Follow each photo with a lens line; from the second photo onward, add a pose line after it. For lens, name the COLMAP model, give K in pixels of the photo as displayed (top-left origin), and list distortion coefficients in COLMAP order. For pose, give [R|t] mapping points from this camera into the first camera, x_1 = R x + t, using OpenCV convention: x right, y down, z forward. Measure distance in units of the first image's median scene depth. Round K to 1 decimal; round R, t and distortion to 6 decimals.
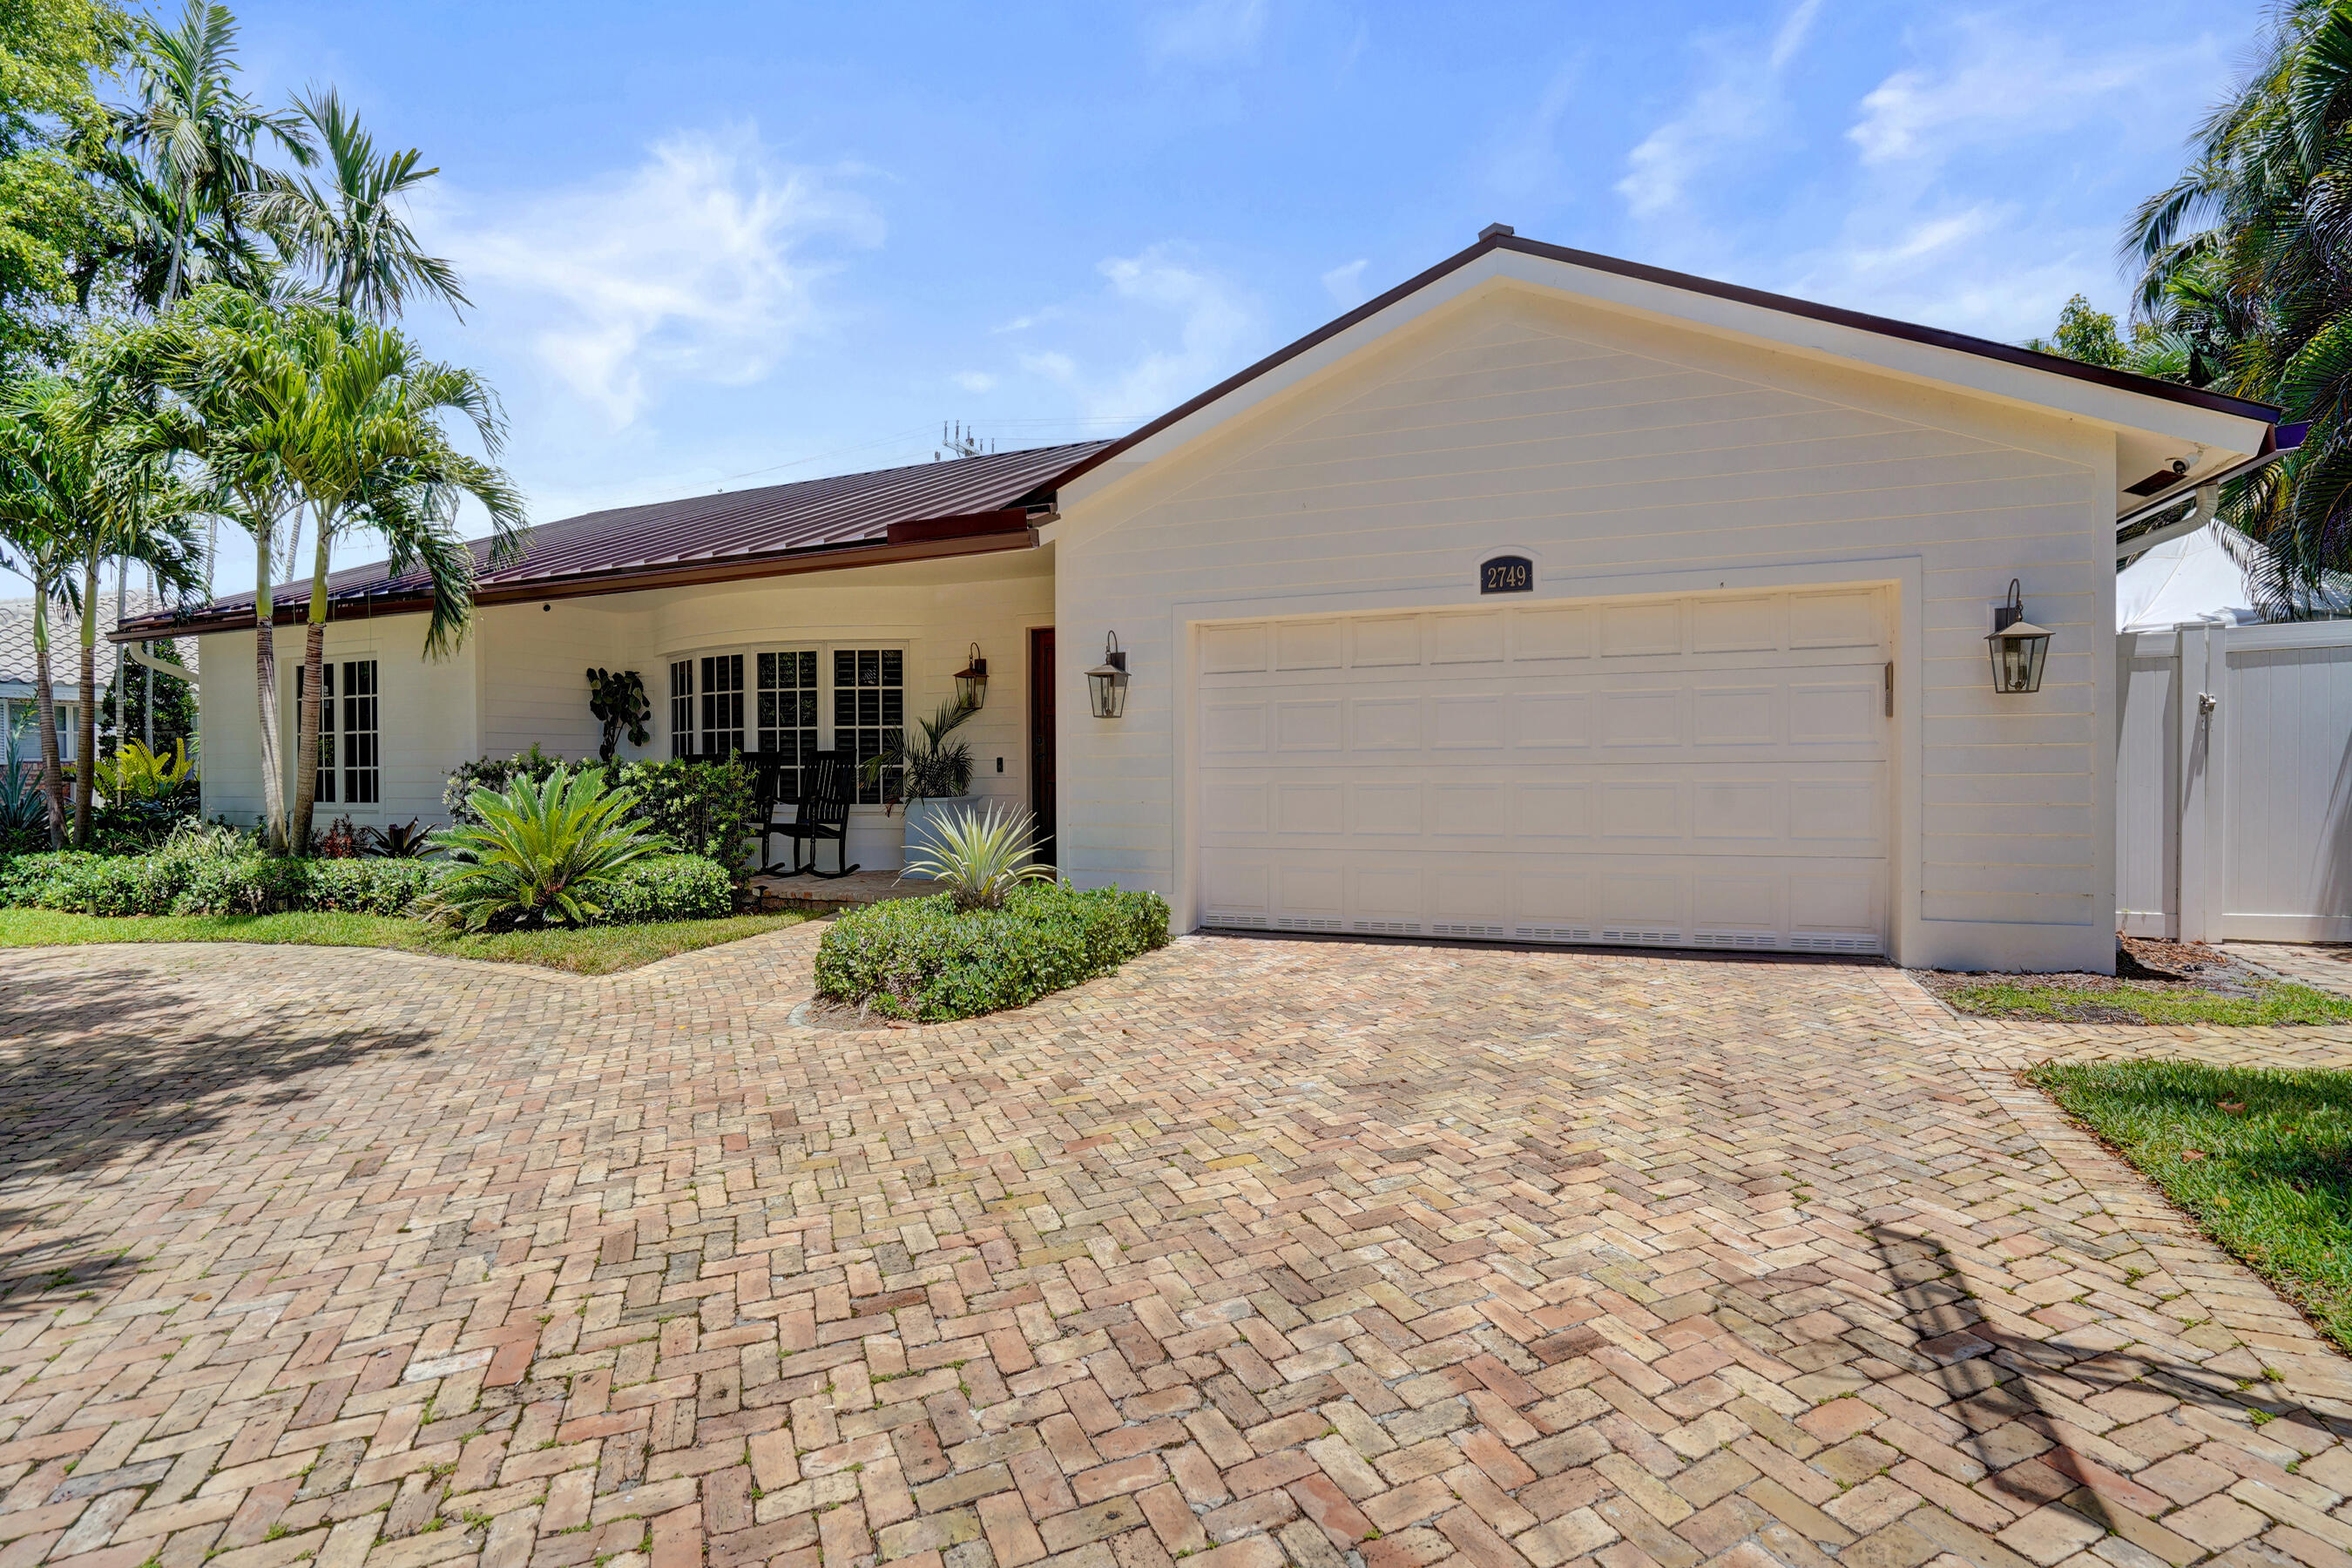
lens RADIAL K [[1095.9, 0, 1170.1], [0, 1095.9, 784.3], [0, 0, 1]] dist [-0.005564, -0.000459]
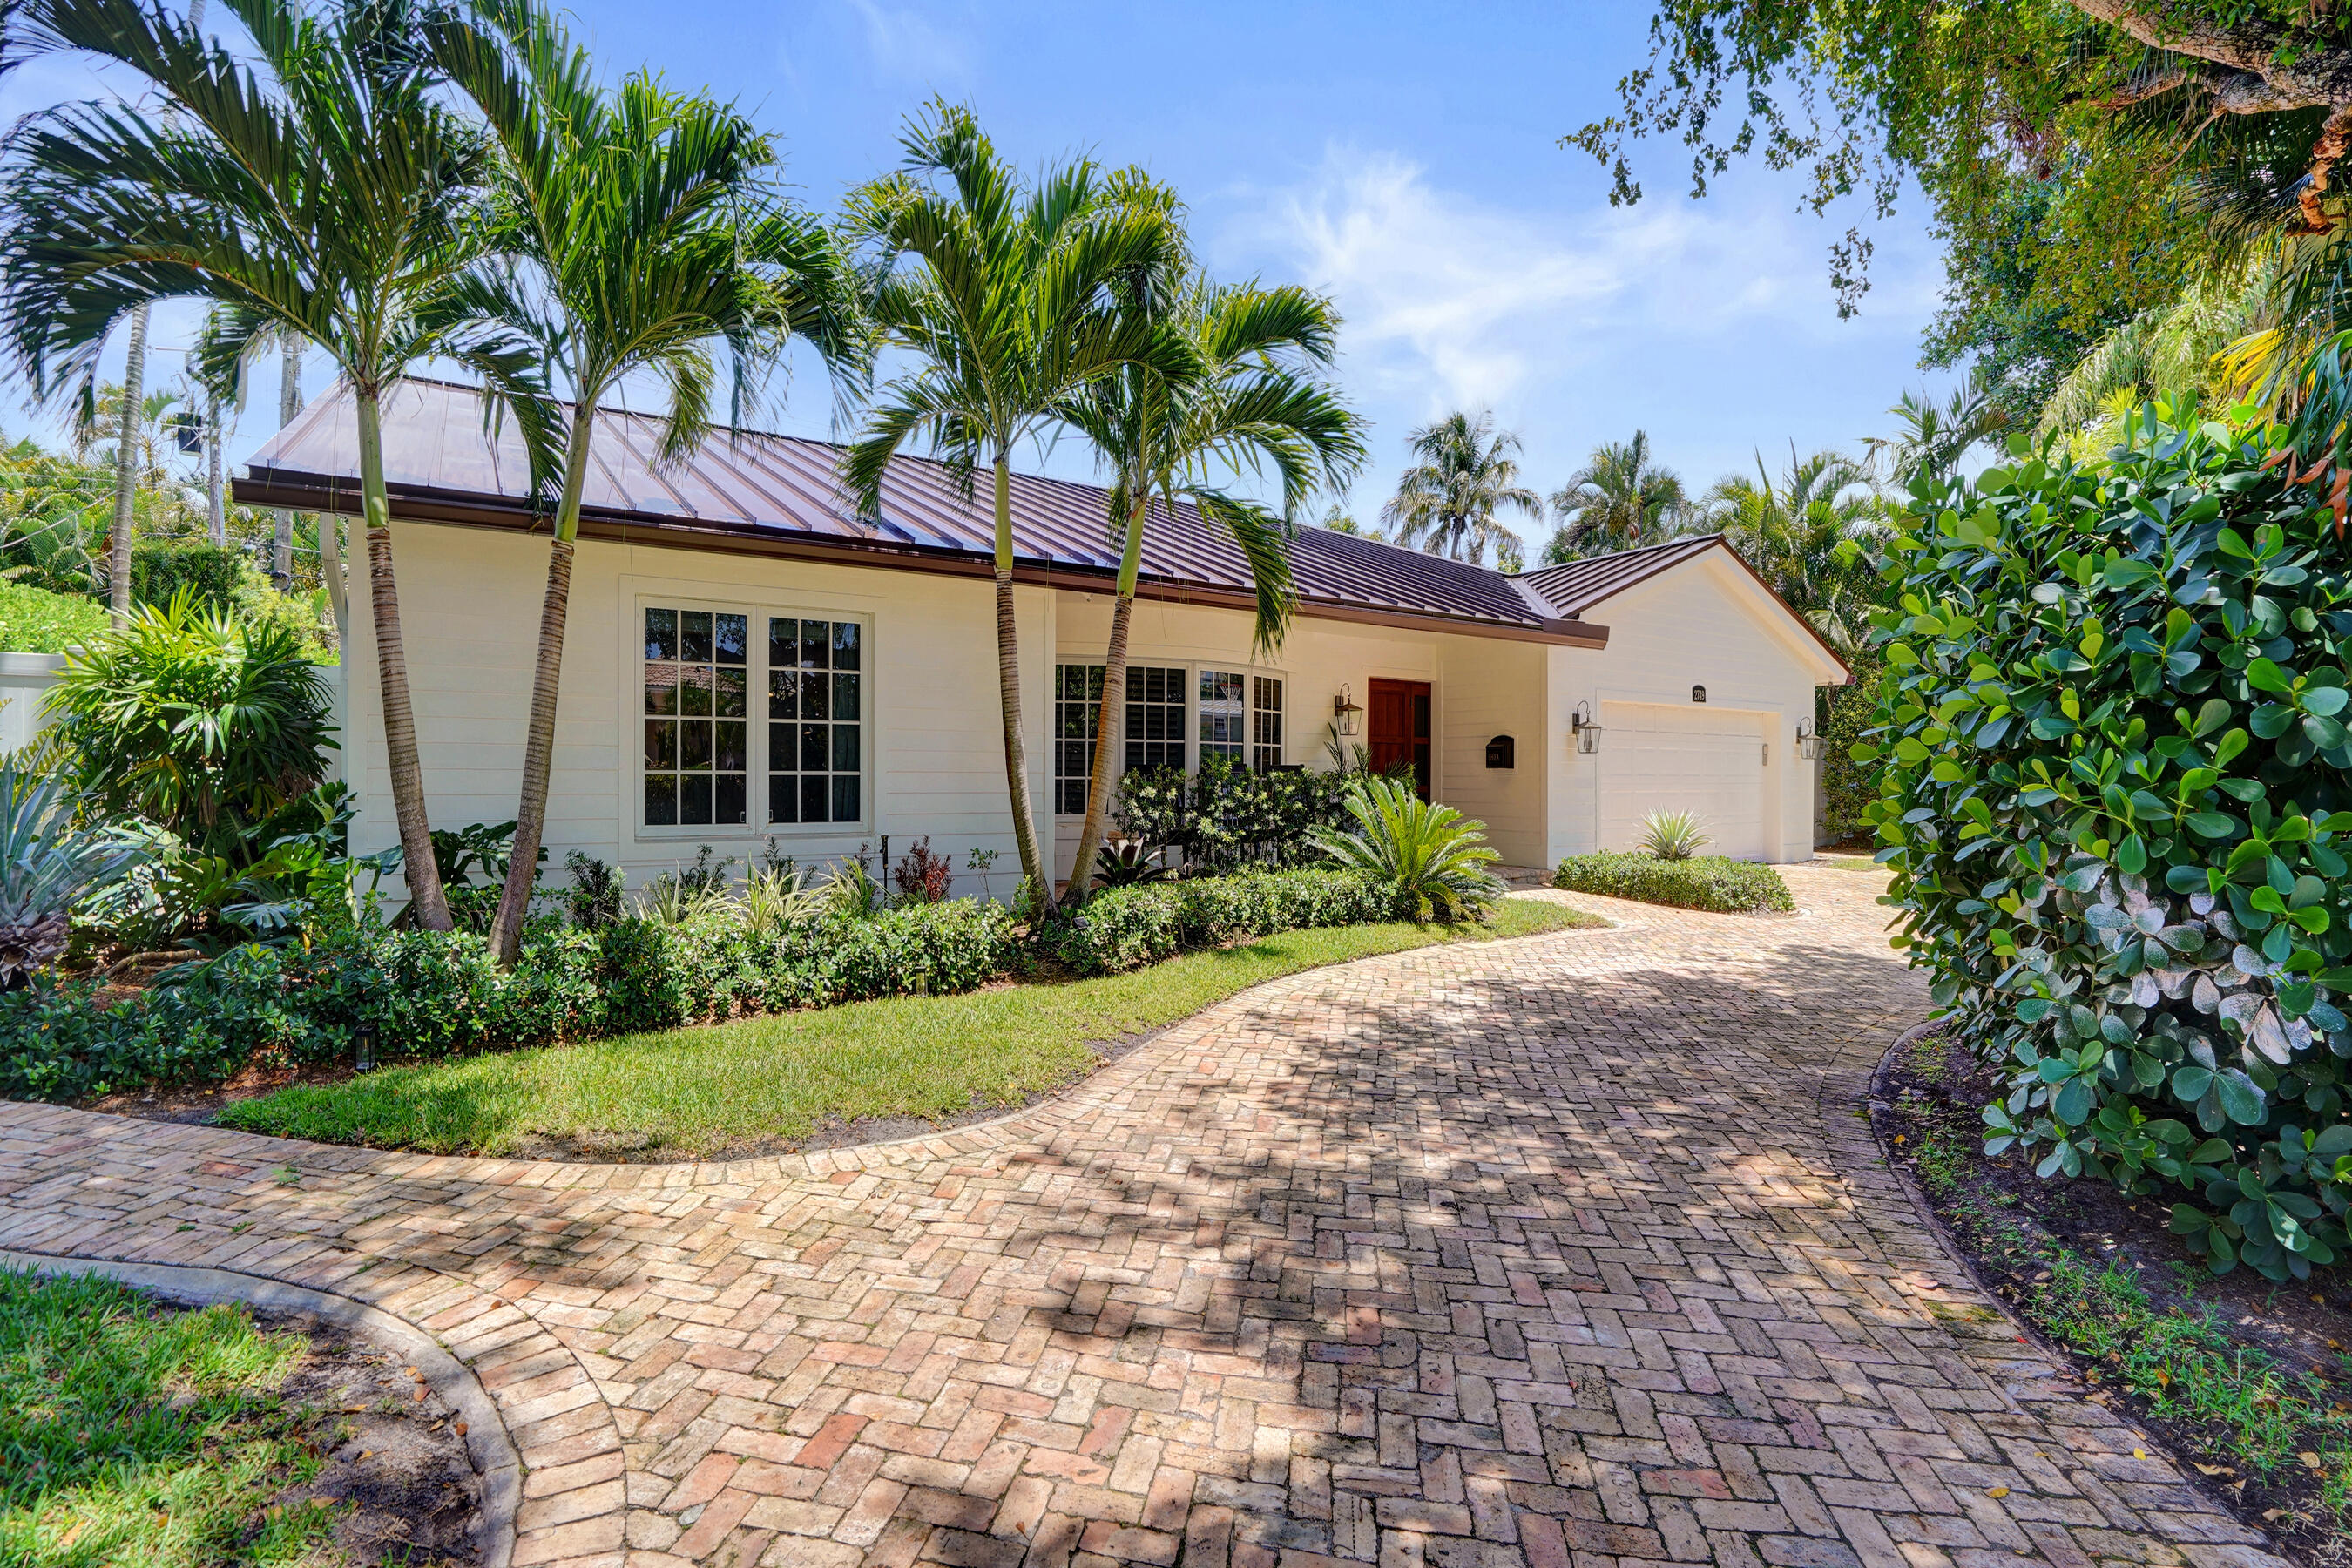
lens RADIAL K [[1095.9, 0, 1168.4], [0, 1095.9, 793.2], [0, 0, 1]] dist [-0.005564, -0.000459]
pose [[0.570319, 0.003730, 0.821415, -1.207427], [-0.002937, 0.999993, -0.002501, -0.000976], [-0.821418, -0.000986, 0.570325, 0.419841]]
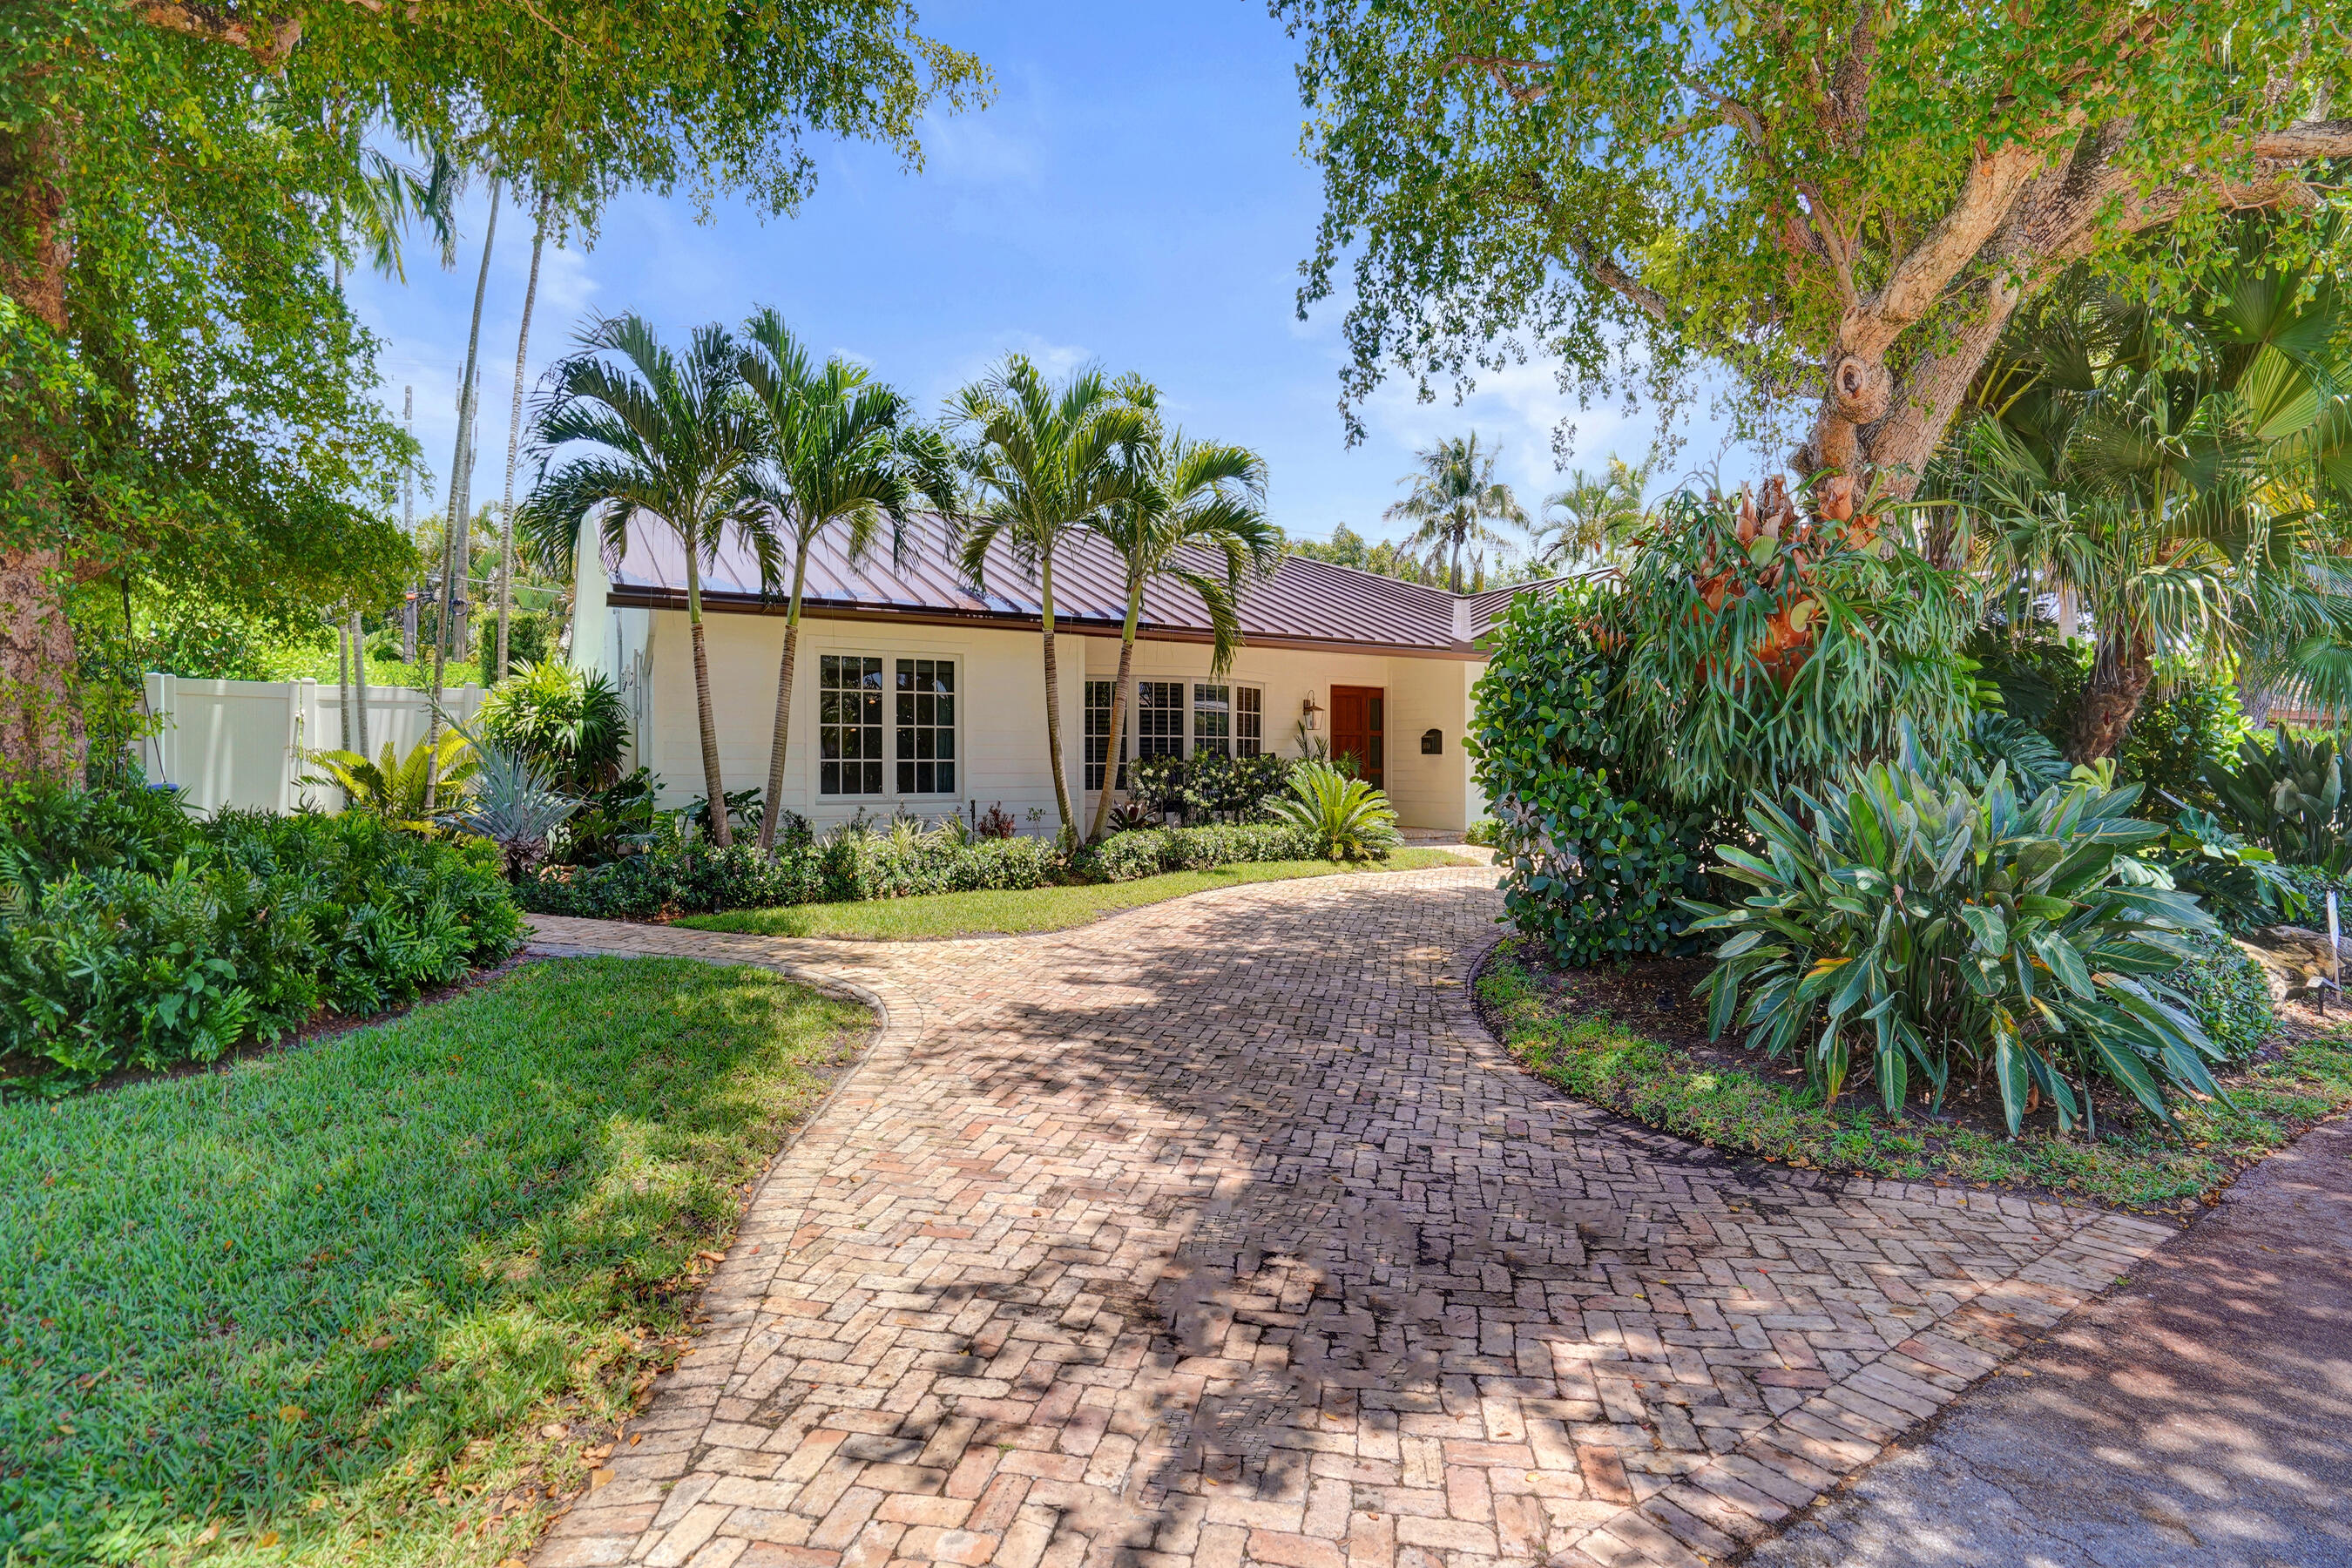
lens RADIAL K [[1095.9, 0, 1175.5], [0, 1095.9, 784.9], [0, 0, 1]] dist [-0.005564, -0.000459]
pose [[0.604268, -0.001224, 0.796780, -1.467011], [0.002342, 0.999997, -0.000240, 0.010185], [-0.796778, 0.002012, 0.604269, 0.164064]]
